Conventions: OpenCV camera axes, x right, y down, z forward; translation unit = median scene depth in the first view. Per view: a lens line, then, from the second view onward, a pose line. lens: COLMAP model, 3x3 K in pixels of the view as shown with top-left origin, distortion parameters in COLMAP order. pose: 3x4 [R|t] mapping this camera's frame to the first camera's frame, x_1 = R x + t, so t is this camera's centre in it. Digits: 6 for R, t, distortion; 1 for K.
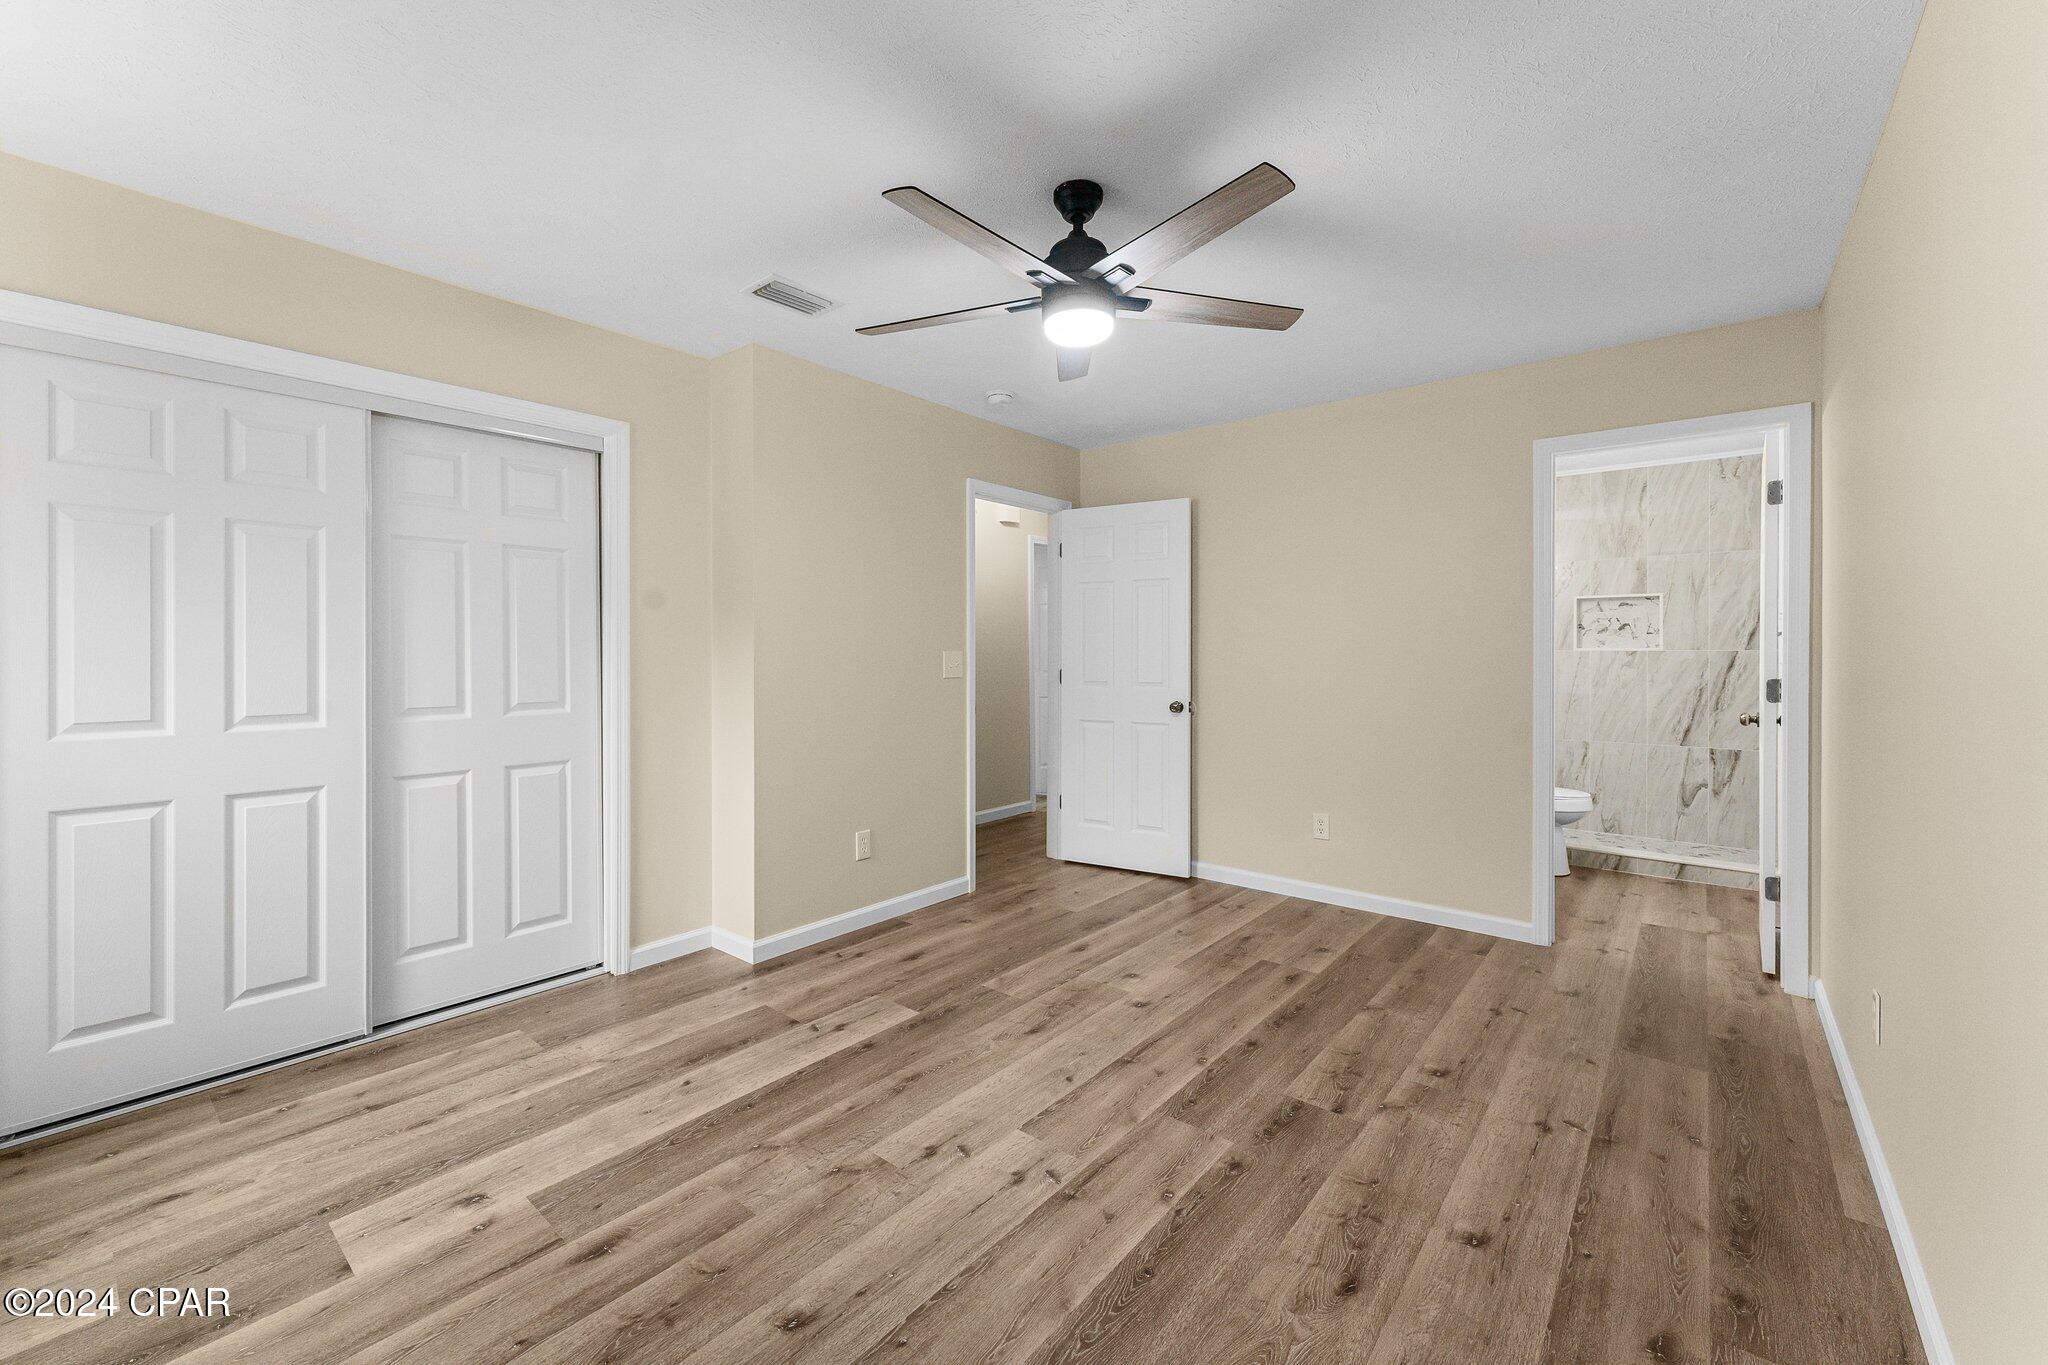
lens RADIAL K [[806.5, 0, 1019.6], [0, 806.5, 655.9], [0, 0, 1]] dist [0.000003, -0.000034]
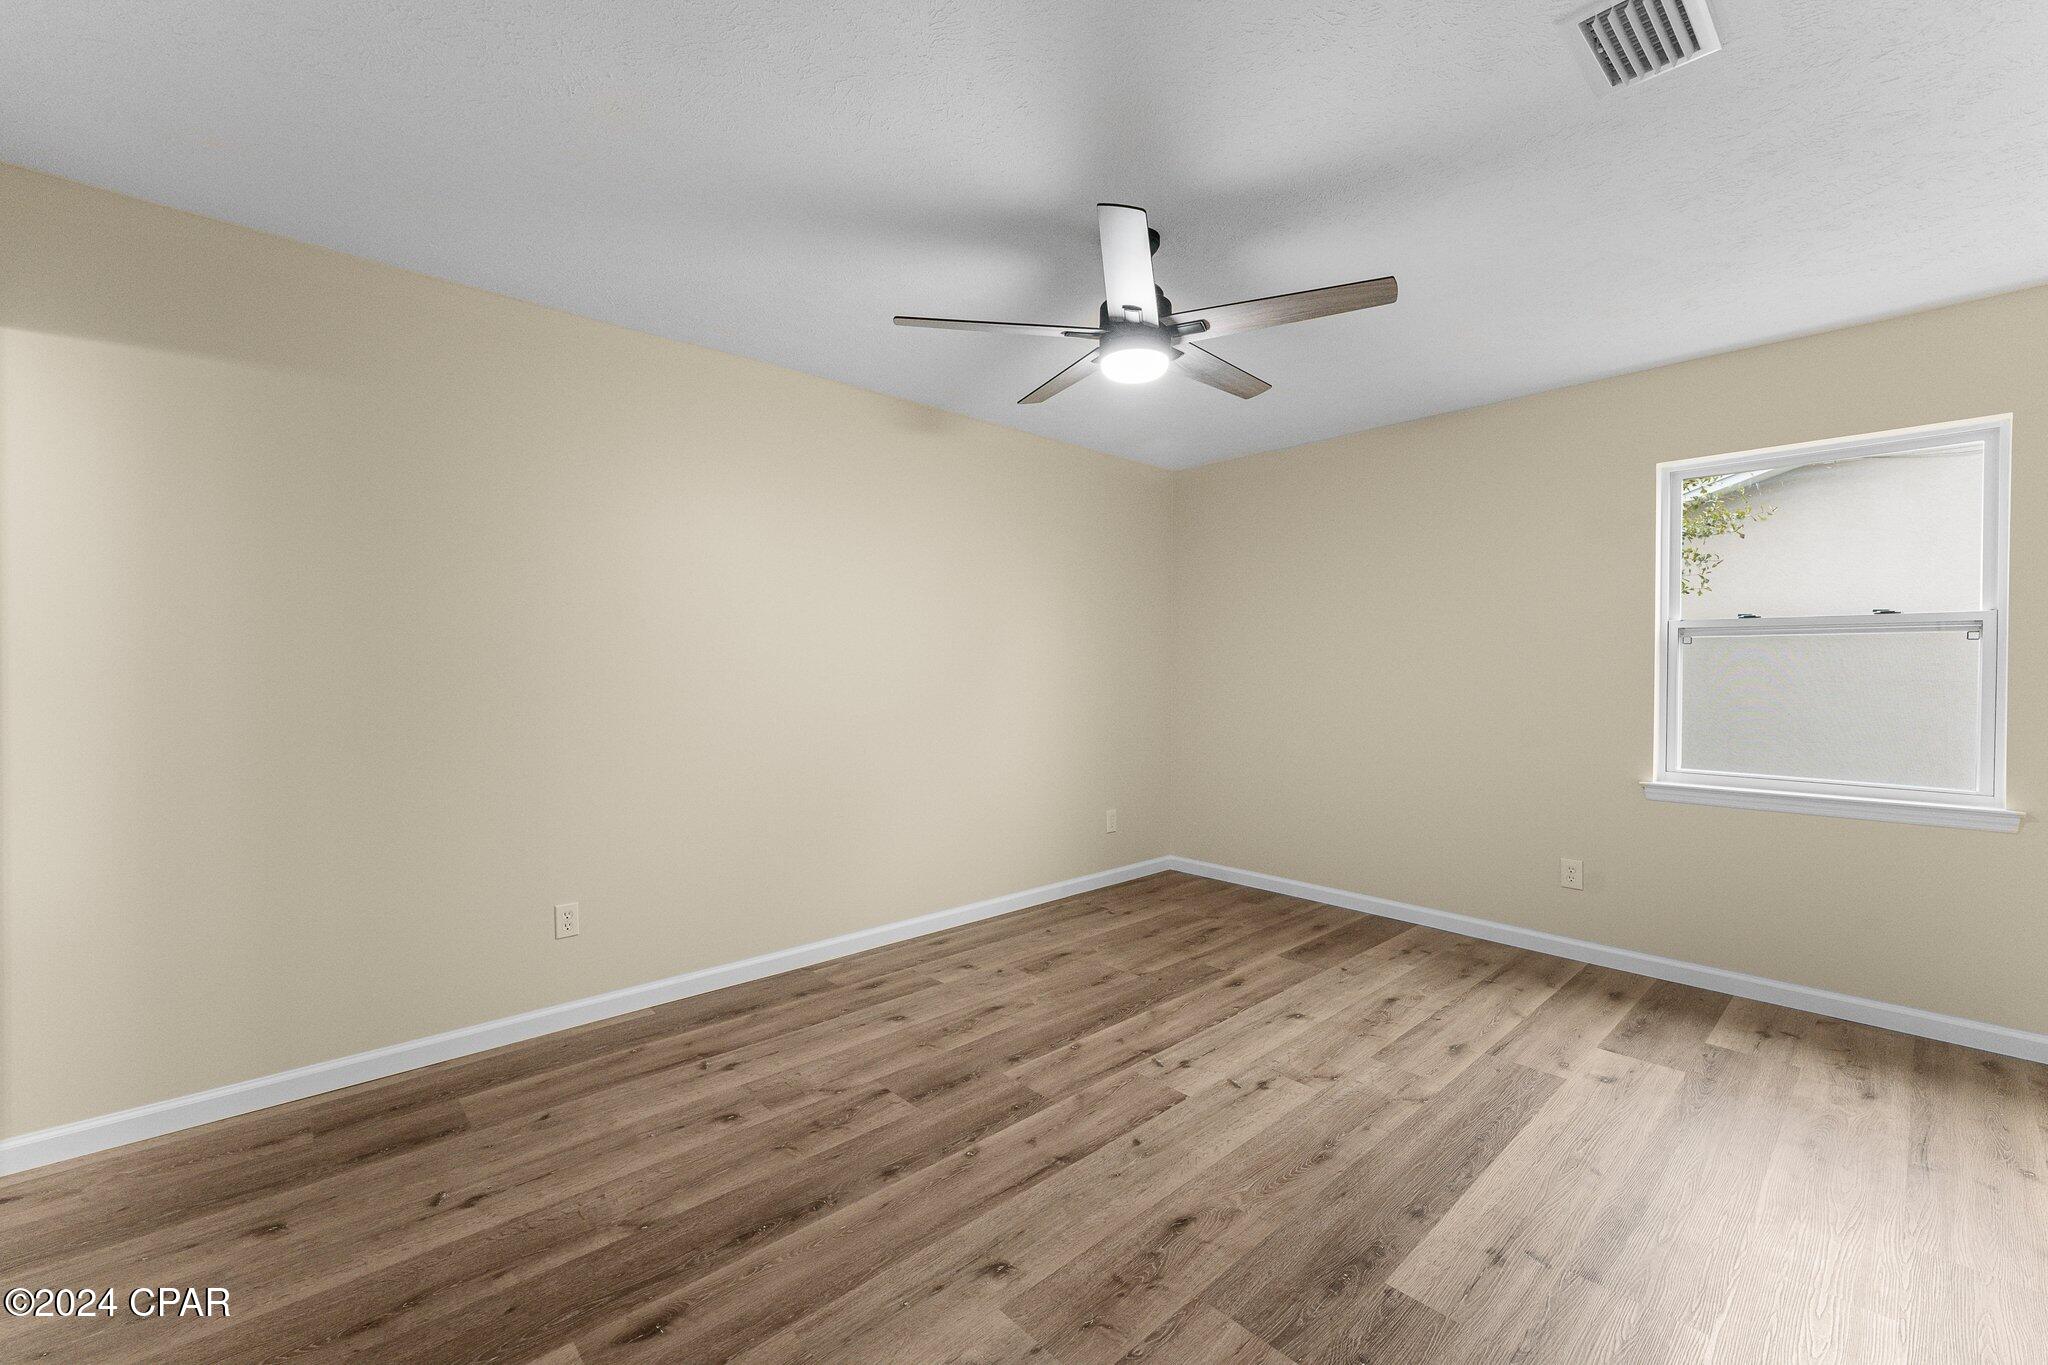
lens RADIAL K [[830.6, 0, 1020.2], [0, 830.6, 666.0], [0, 0, 1]] dist [0.000741, 0.000073]
pose [[-0.990684, -0.002846, 0.136154, 0.055776], [-0.002248, 0.999987, 0.004546, -0.001422], [-0.136165, 0.004198, -0.990677, 1.630150]]
